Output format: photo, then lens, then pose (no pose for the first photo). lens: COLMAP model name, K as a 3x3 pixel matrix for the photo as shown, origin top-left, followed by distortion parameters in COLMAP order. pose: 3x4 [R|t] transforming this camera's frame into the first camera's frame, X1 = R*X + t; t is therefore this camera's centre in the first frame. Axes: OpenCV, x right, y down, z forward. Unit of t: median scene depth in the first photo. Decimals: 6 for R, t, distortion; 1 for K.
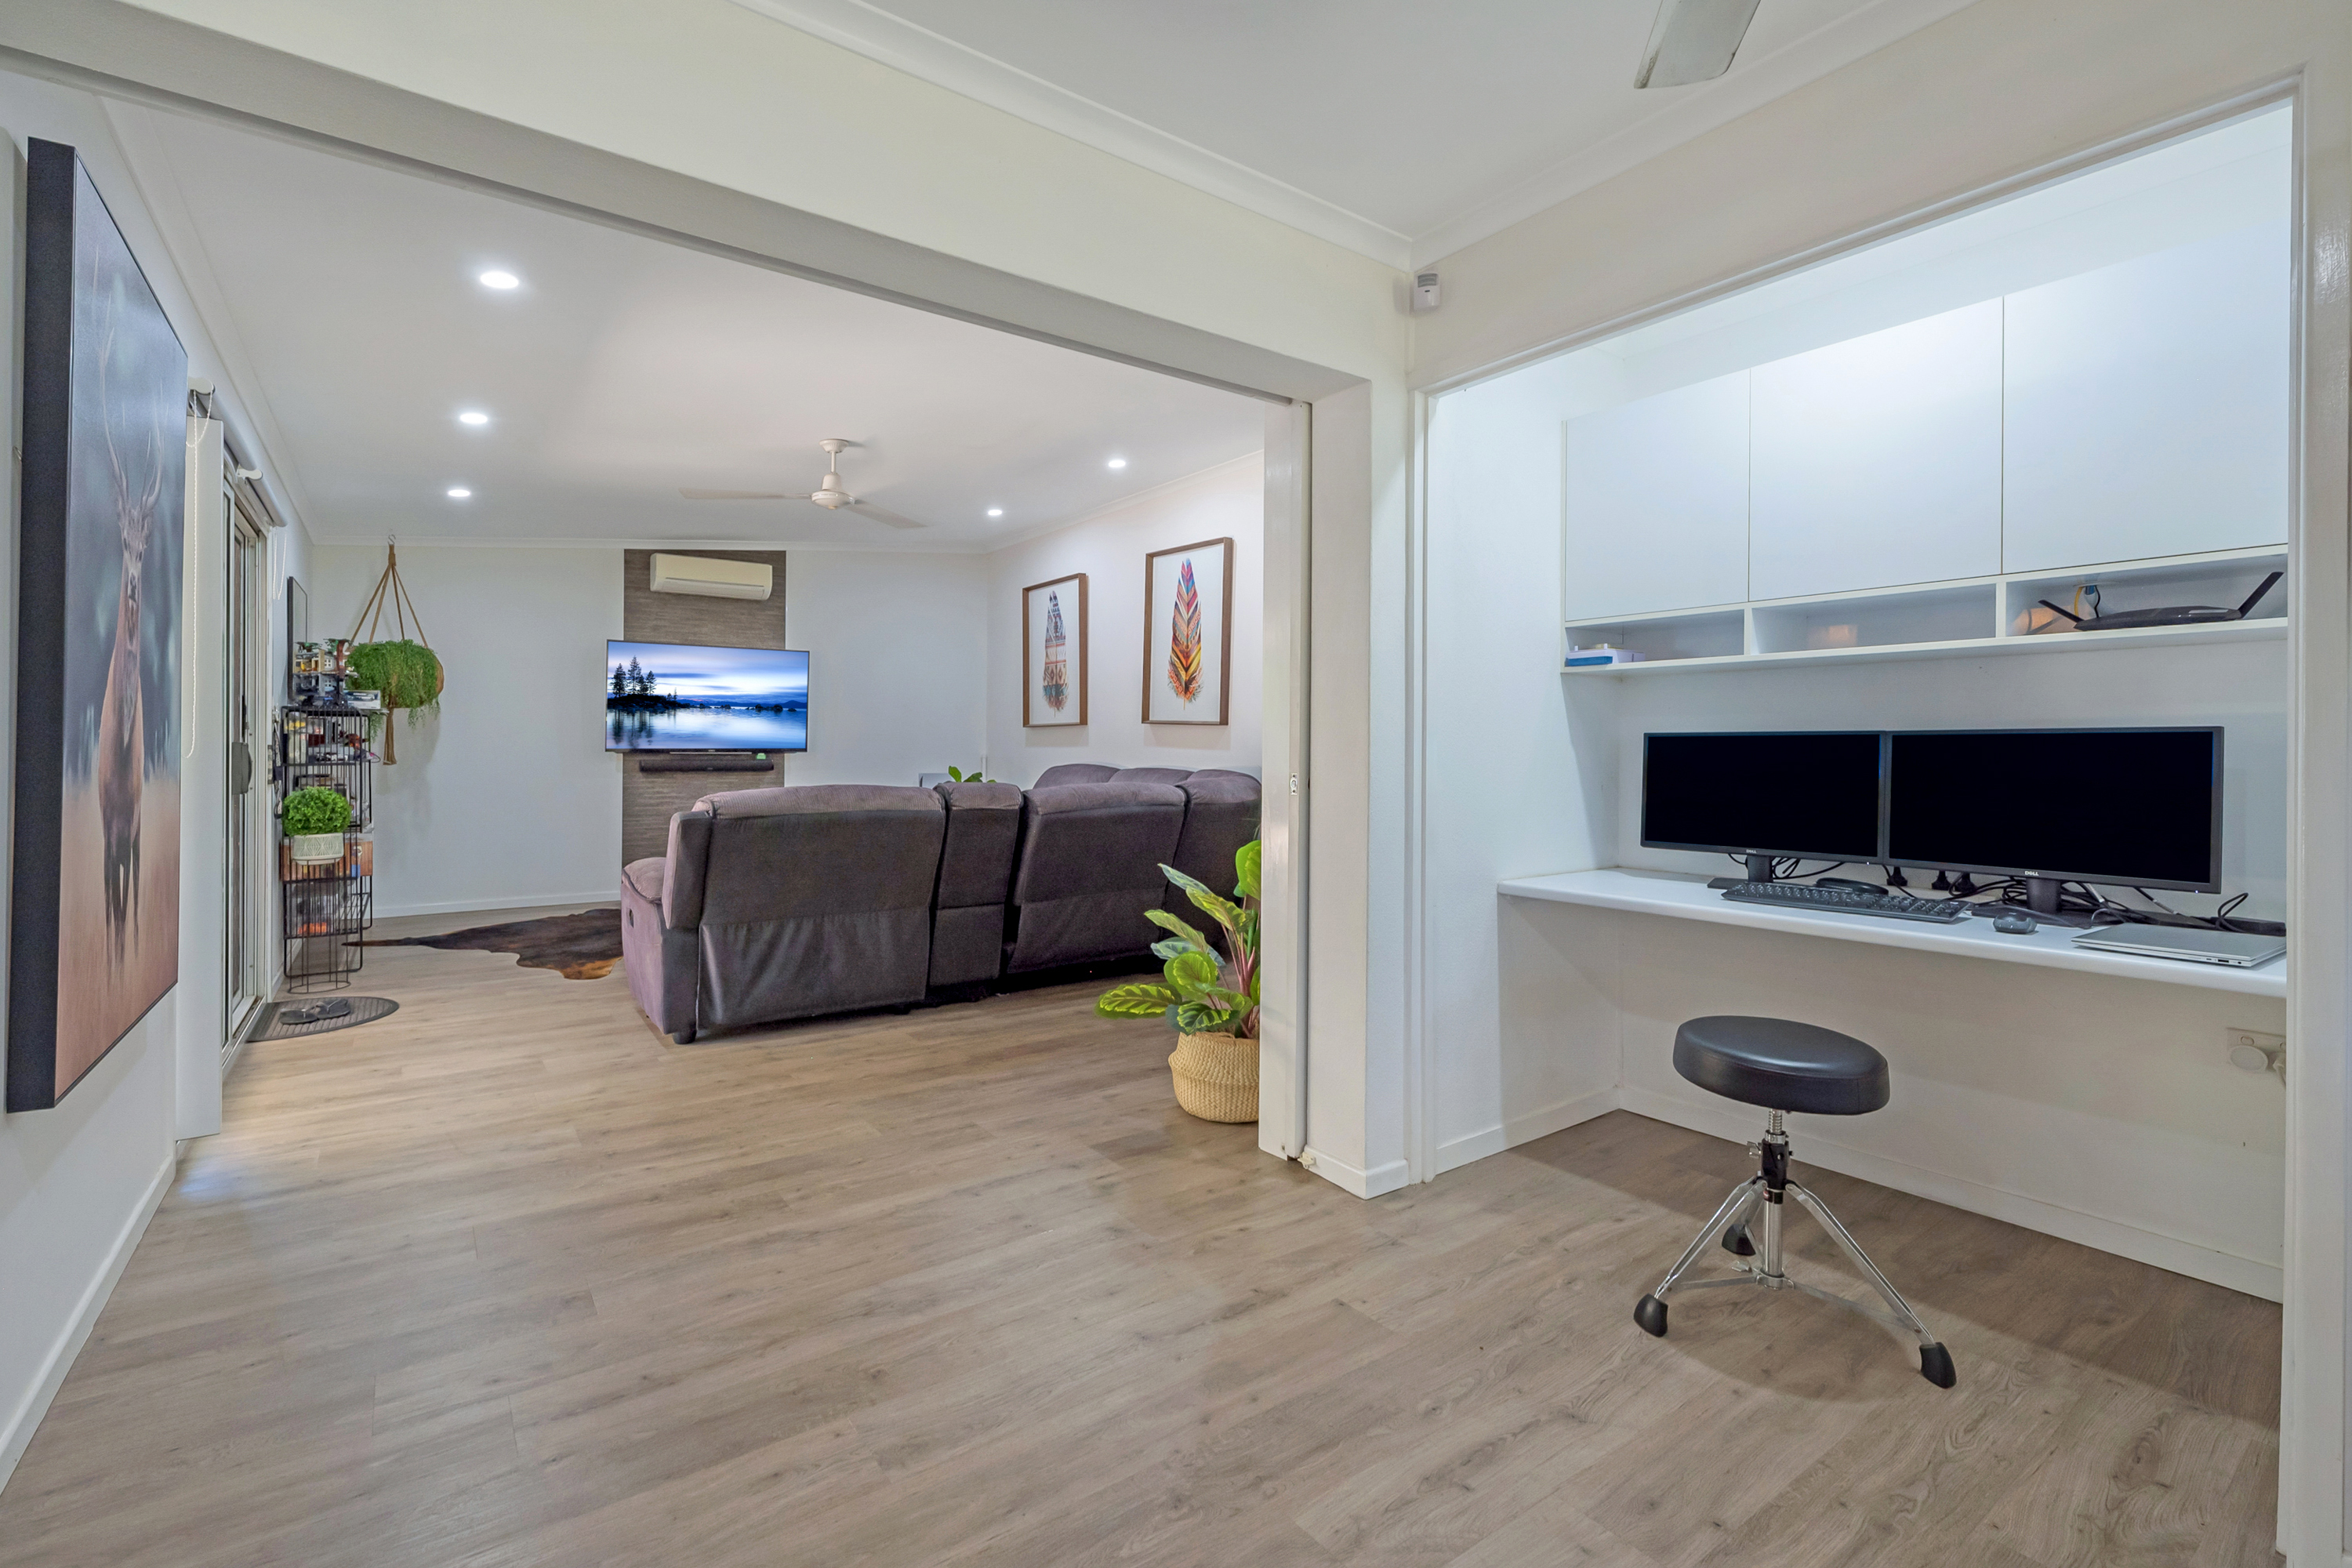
lens RADIAL K [[1017.9, 0, 1200.7], [0, 1017.9, 732.5], [0, 0, 1]] dist [-0.003698, -0.000038]
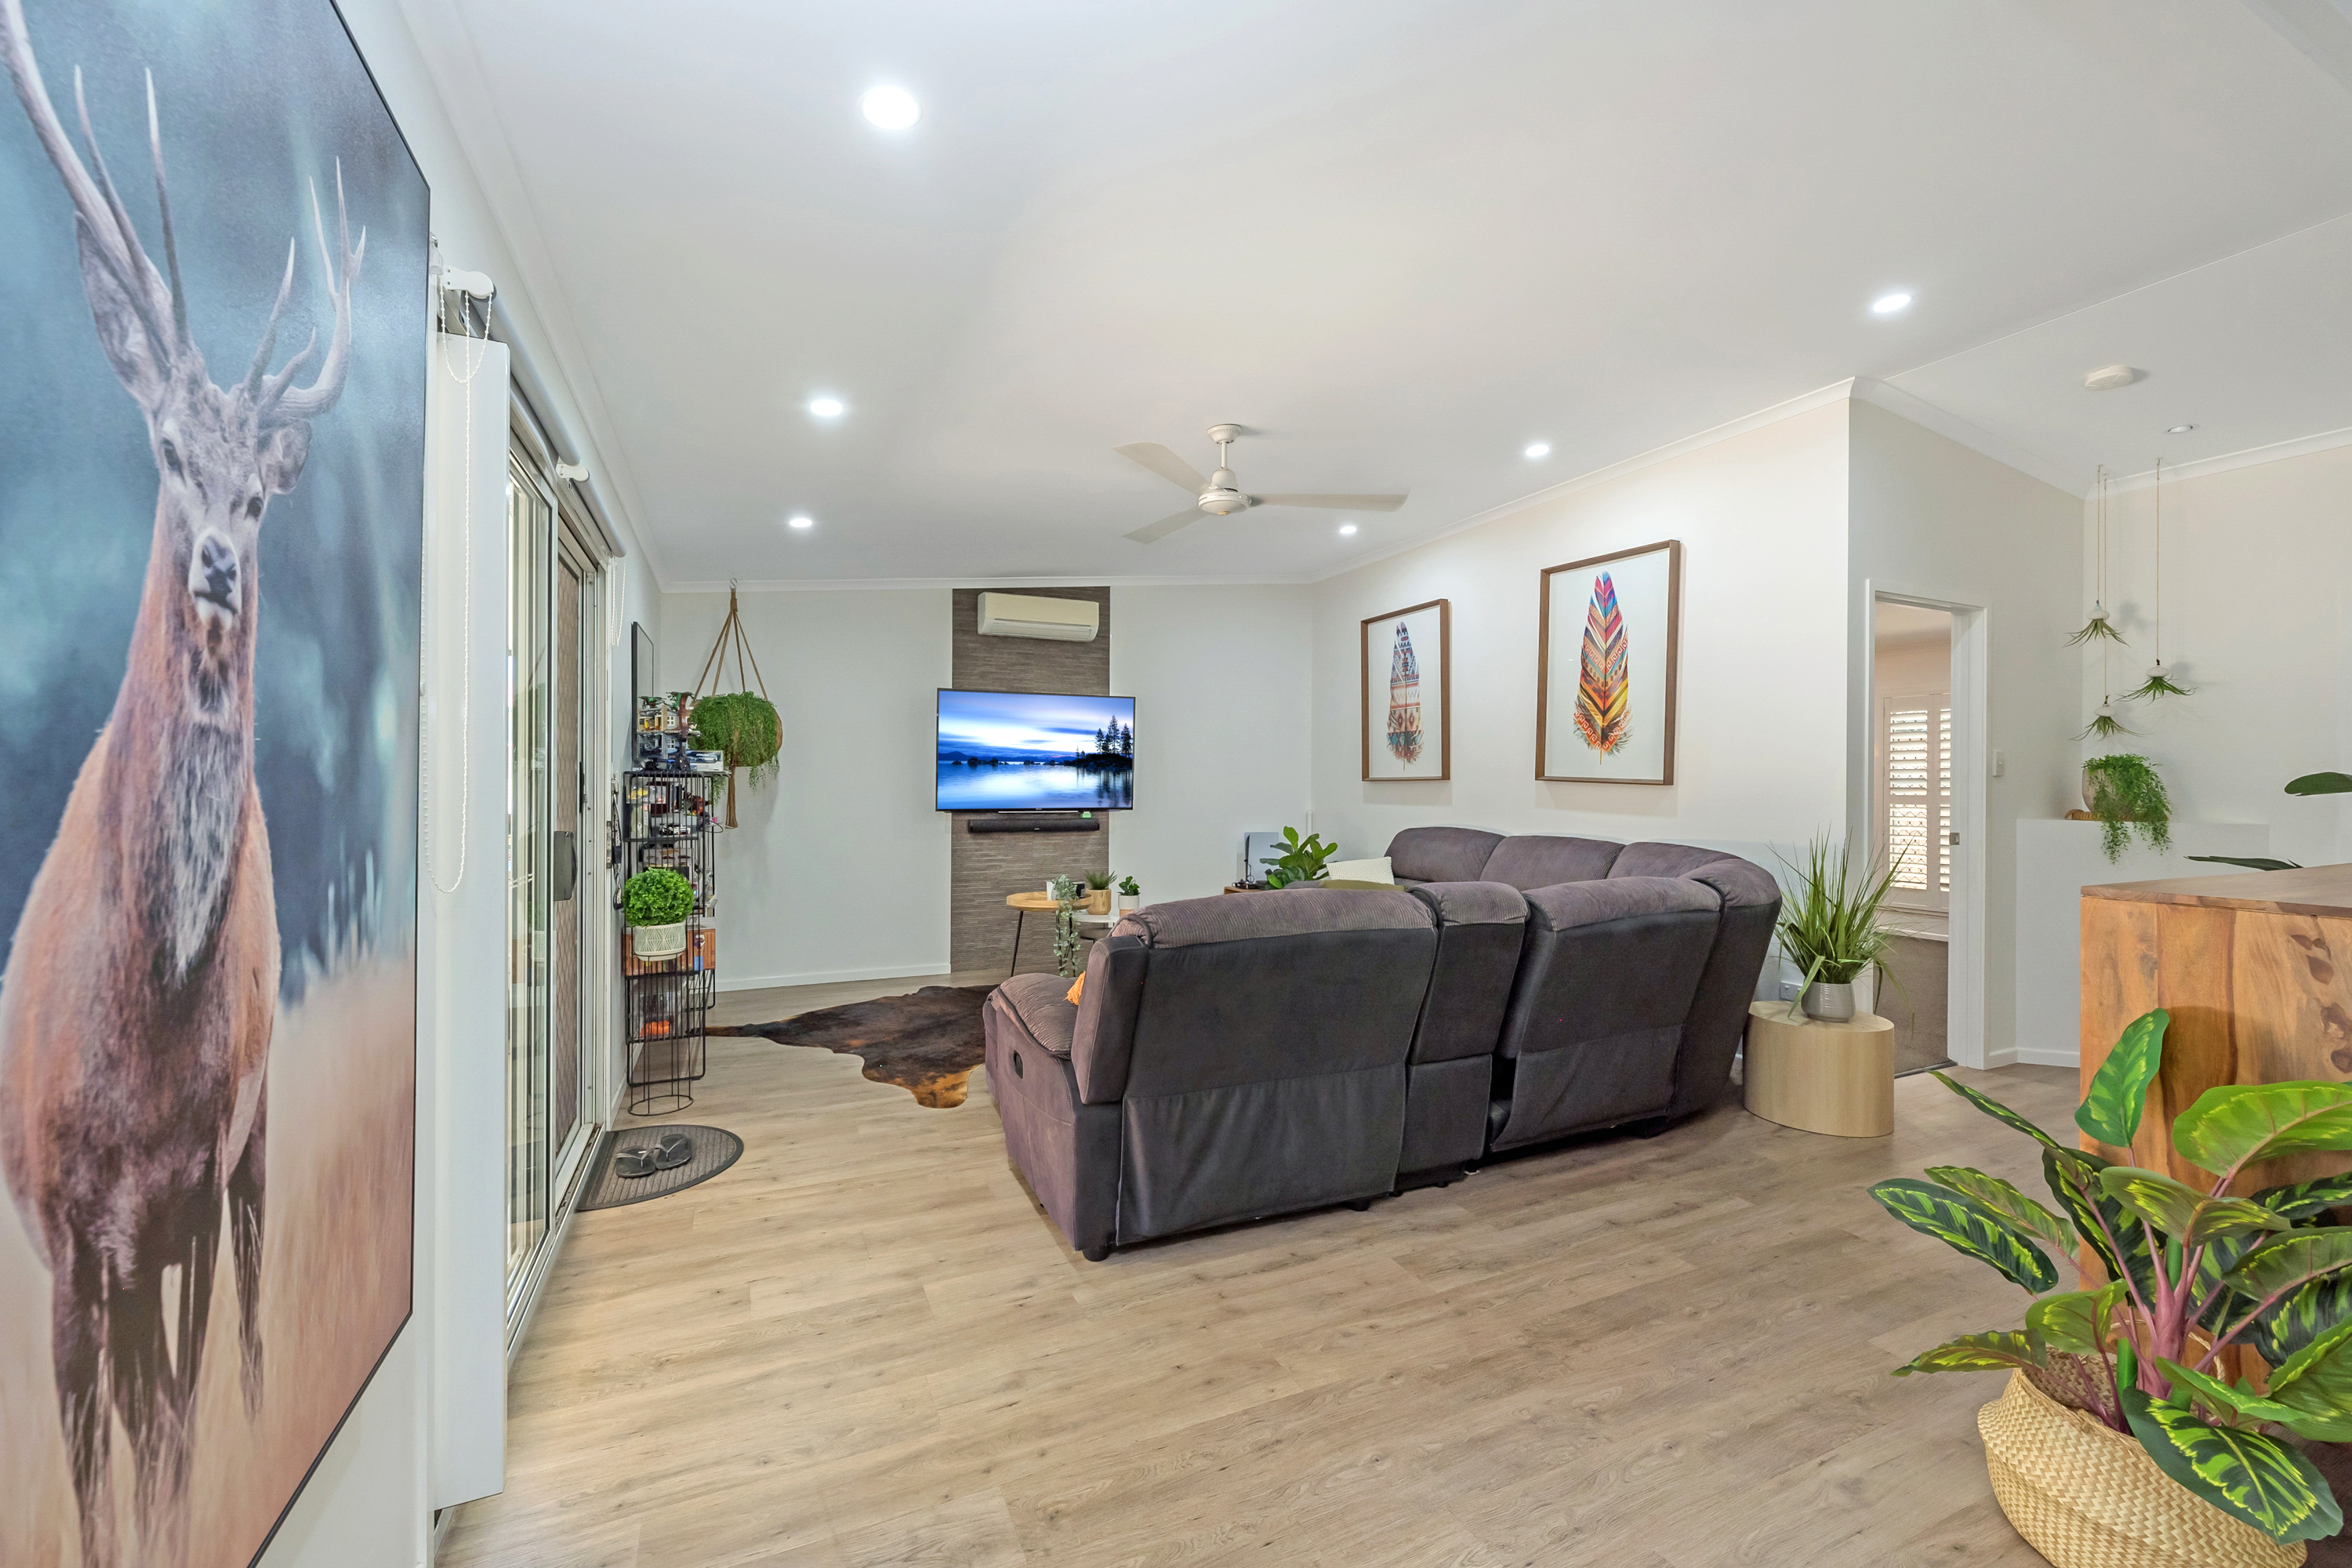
lens RADIAL K [[986.2, 0, 1185.3], [0, 986.2, 772.7], [0, 0, 1]] dist [-0.001016, 0.000278]
pose [[0.971464, 0.001356, -0.237184, -0.228658], [-0.001108, 0.999999, 0.001179, -0.024968], [0.237185, -0.000882, 0.971464, 0.280178]]
